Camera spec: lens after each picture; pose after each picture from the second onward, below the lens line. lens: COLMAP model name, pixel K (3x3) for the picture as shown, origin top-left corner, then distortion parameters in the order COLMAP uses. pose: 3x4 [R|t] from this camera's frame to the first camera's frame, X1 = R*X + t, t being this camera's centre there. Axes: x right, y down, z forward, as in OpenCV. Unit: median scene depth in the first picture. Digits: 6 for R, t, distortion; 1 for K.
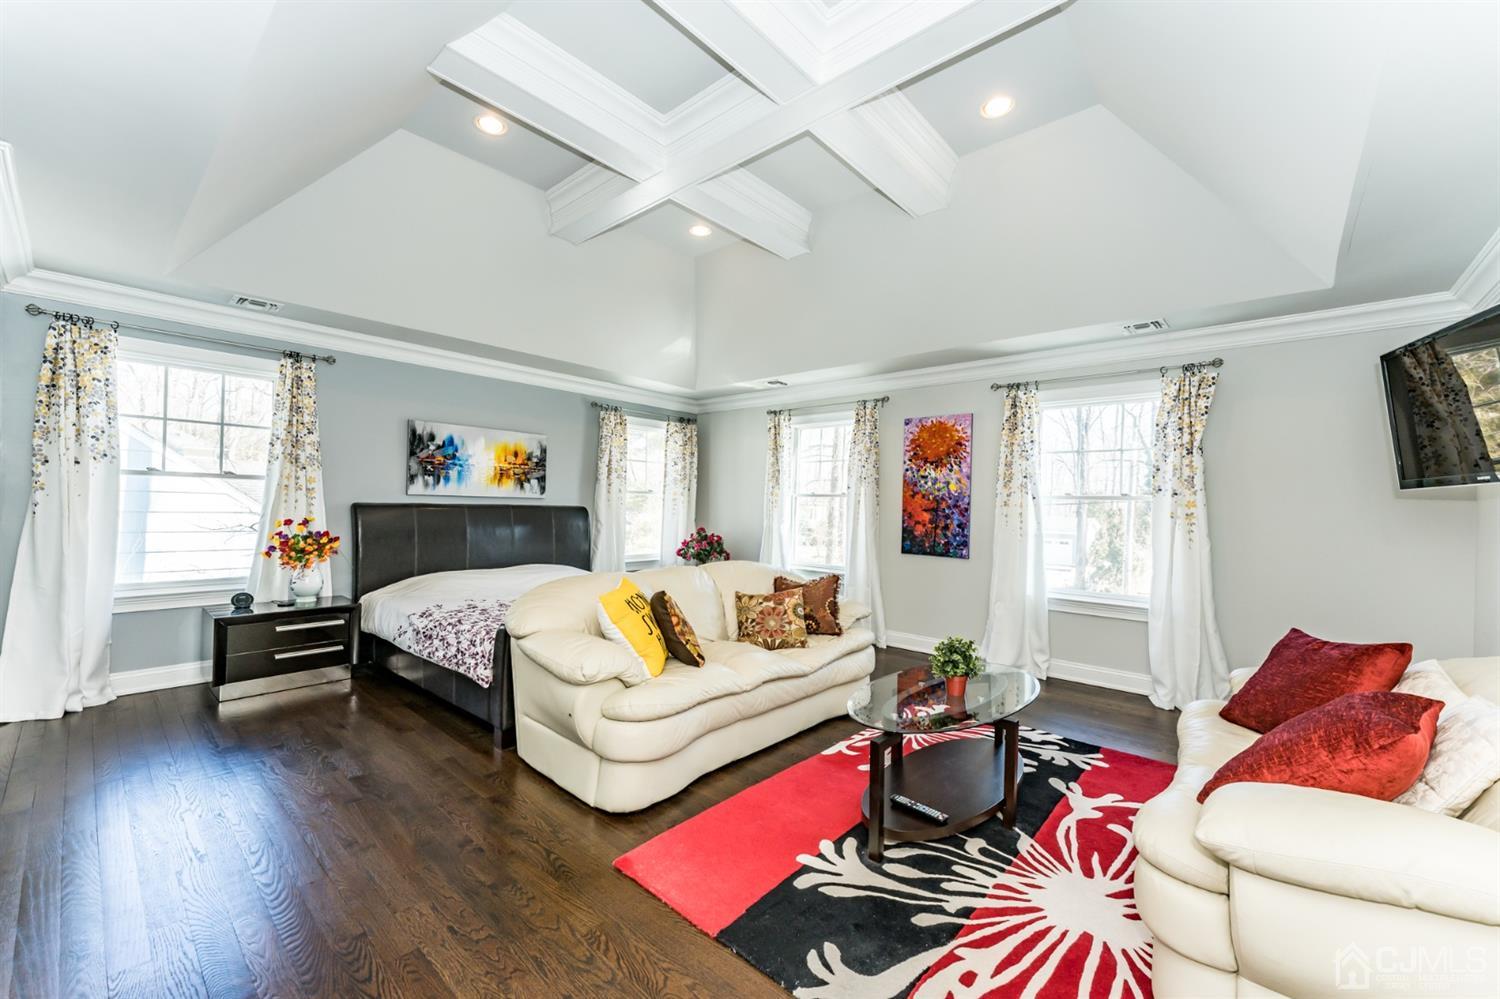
lens RADIAL K [[594.1, 0, 754.0], [0, 594.1, 491.7], [0, 0, 1]] dist [0.001640, -0.001026]
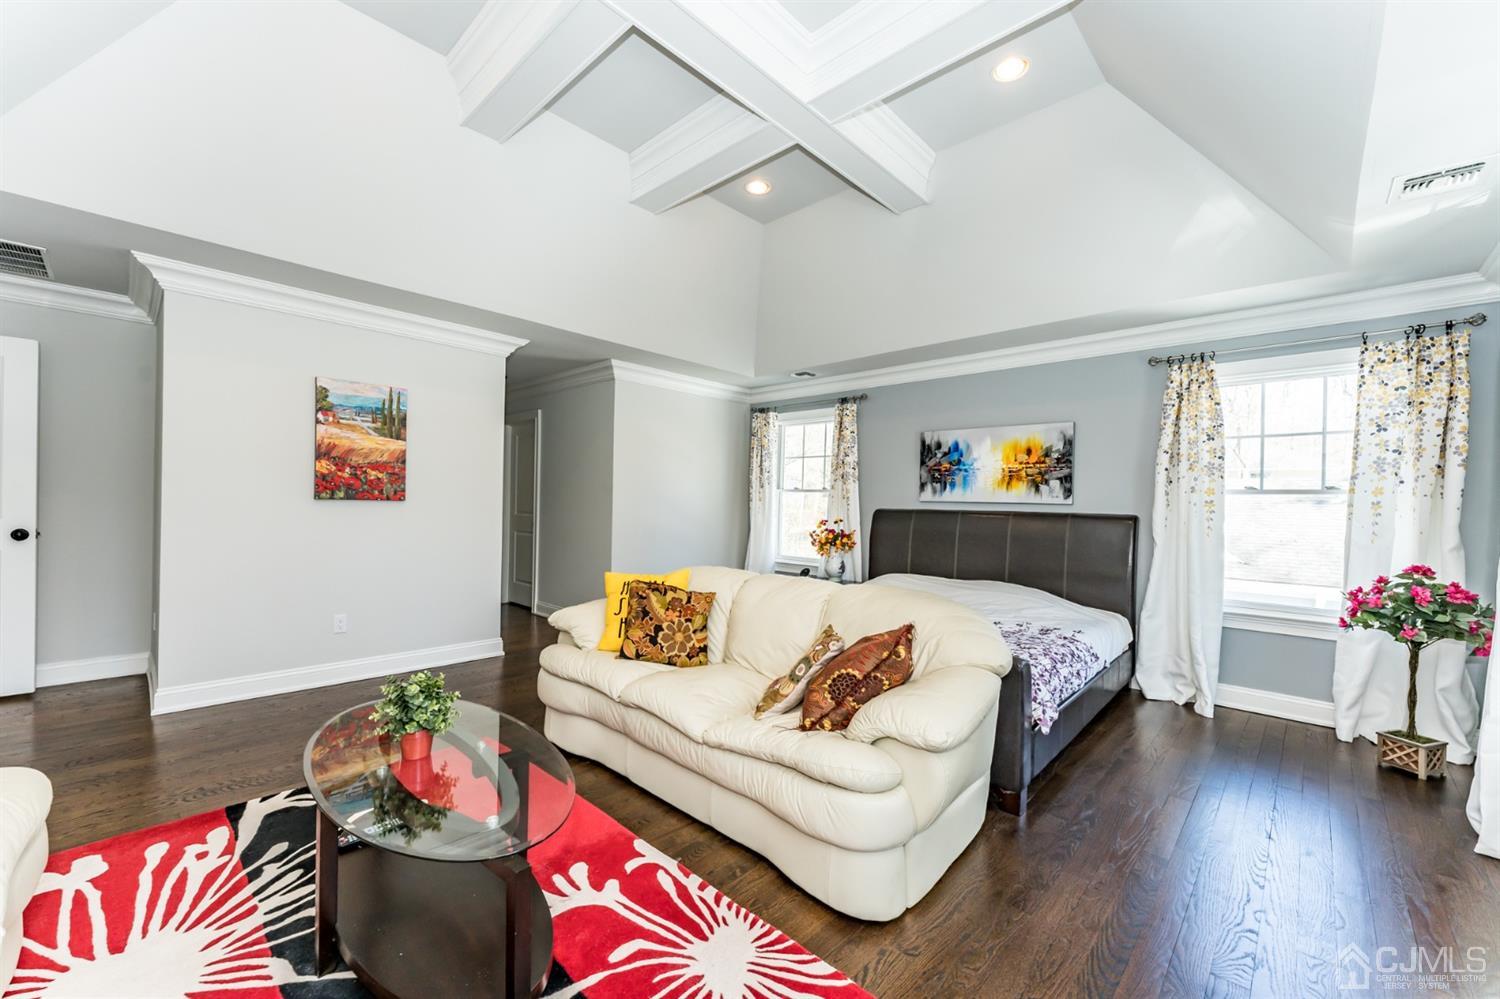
lens RADIAL K [[594.1, 0, 747.2], [0, 594.1, 512.3], [0, 0, 1]] dist [0.001640, -0.001026]
pose [[-0.041722, -0.004104, -0.999121, 0.509456], [0.003492, 0.999985, -0.004253, 0.028209], [0.999123, -0.003666, -0.041707, 0.712026]]
